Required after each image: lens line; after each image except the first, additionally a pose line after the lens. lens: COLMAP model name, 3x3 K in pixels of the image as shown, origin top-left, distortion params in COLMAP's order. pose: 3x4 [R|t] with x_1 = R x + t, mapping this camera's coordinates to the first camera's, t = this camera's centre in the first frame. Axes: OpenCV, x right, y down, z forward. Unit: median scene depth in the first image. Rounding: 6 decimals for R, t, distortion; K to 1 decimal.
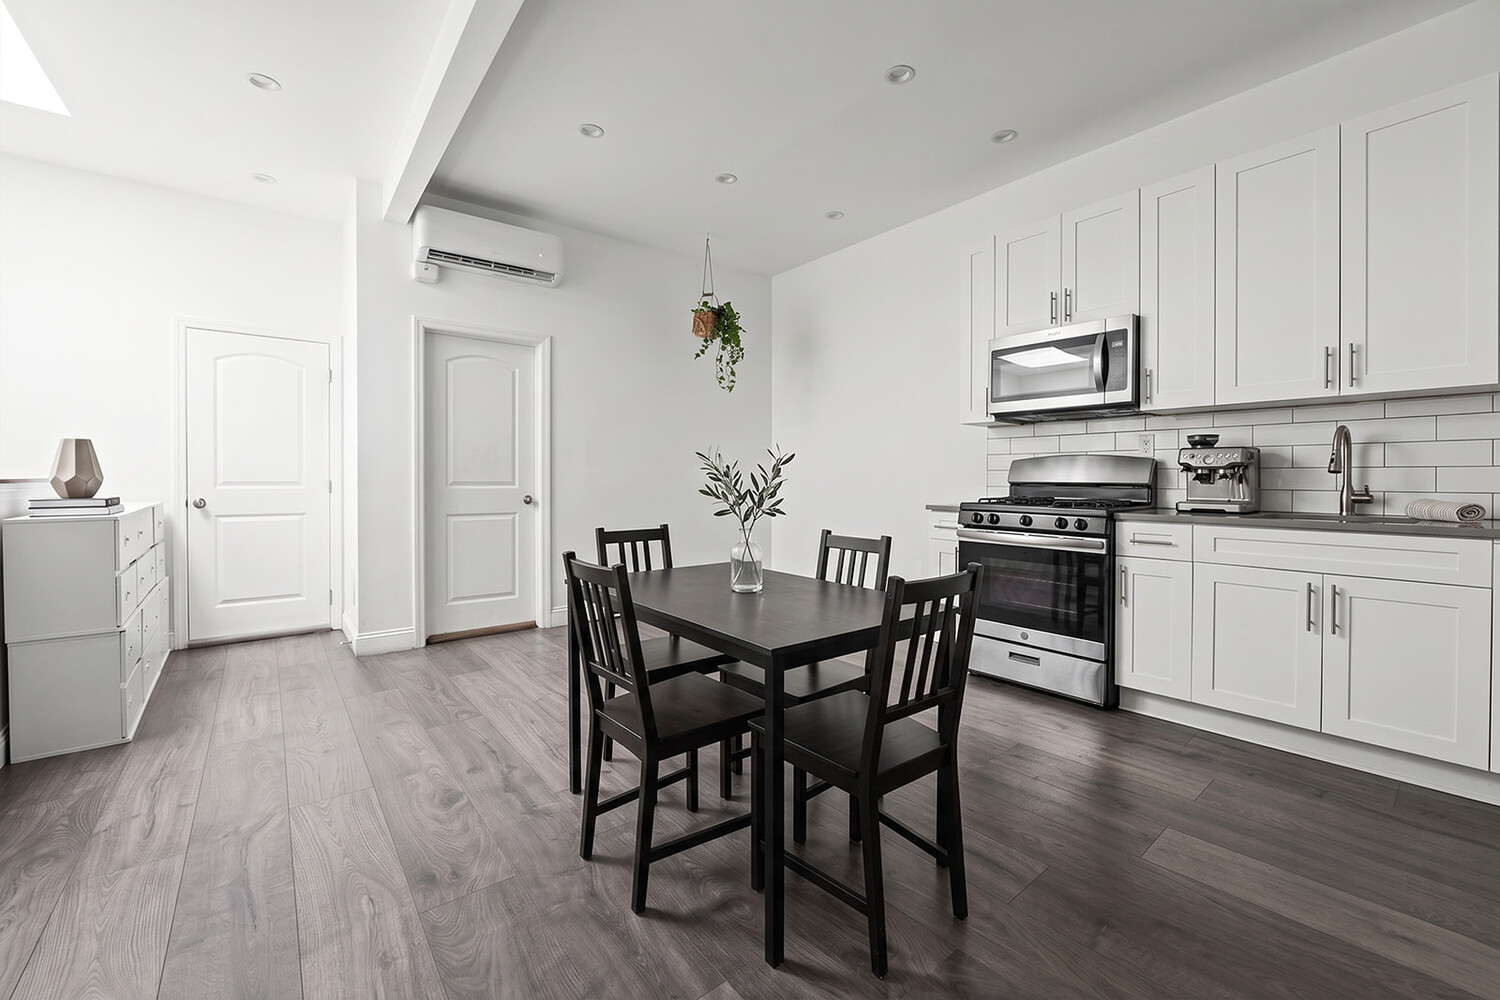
lens RADIAL K [[623.0, 0, 750.2], [0, 623.0, 482.9], [0, 0, 1]] dist [0.000080, 0.000008]
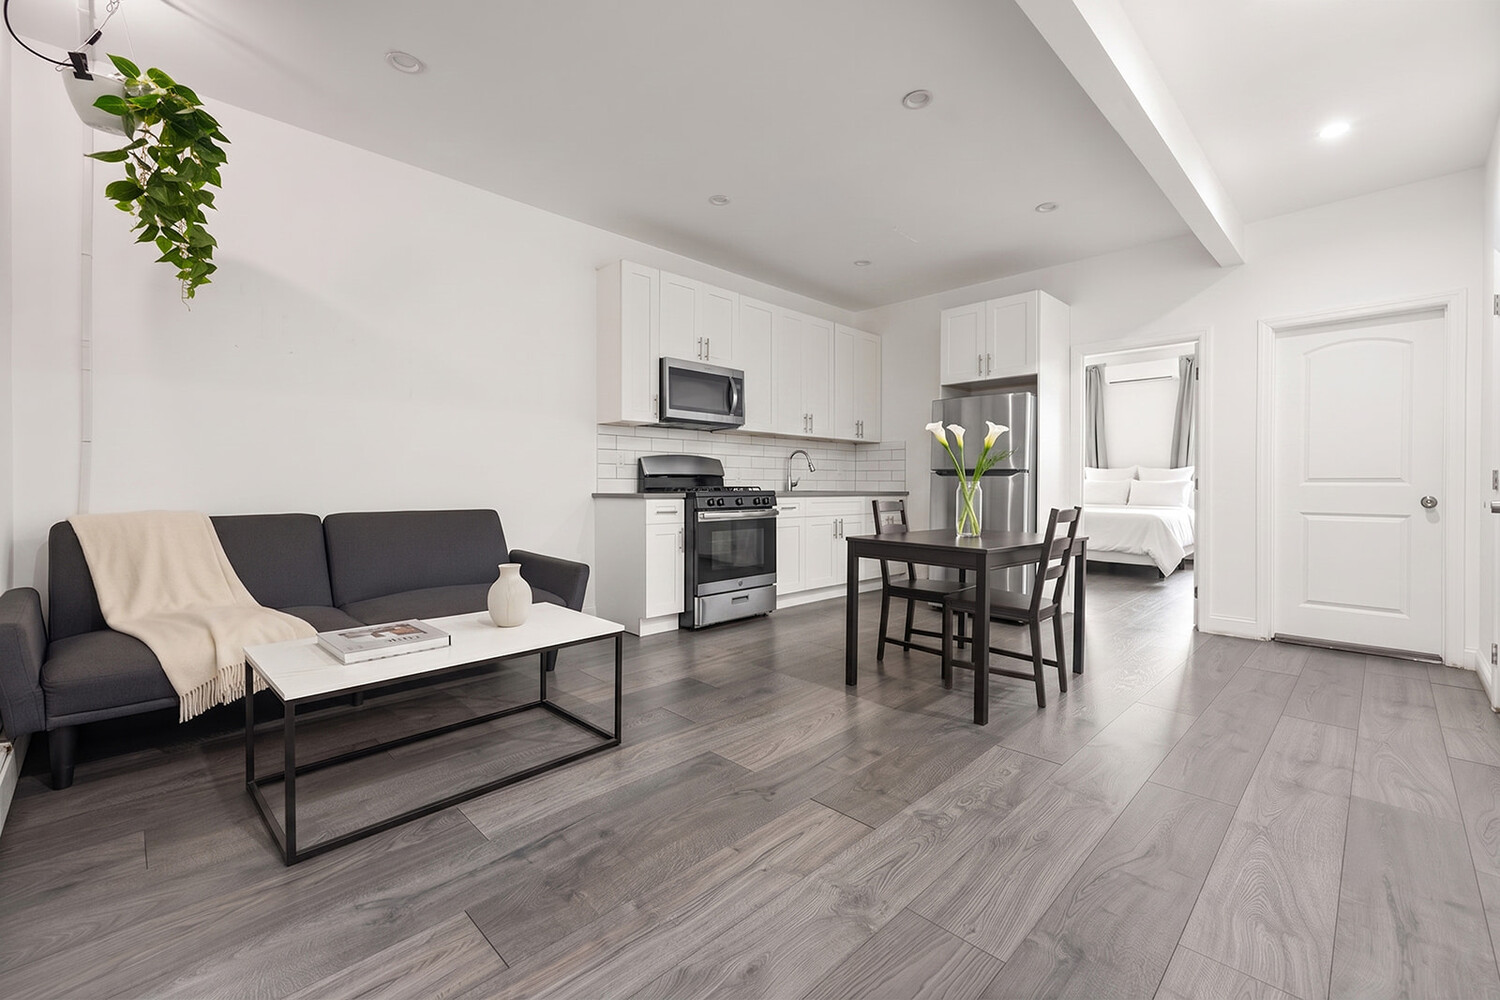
lens RADIAL K [[623.0, 0, 750.2], [0, 623.0, 482.9], [0, 0, 1]] dist [0.000080, 0.000008]
pose [[-0.116569, -0.001733, 0.993181, -1.048457], [0.003823, 0.999990, 0.002193, 0.016594], [-0.993175, 0.004053, -0.116561, 1.246256]]
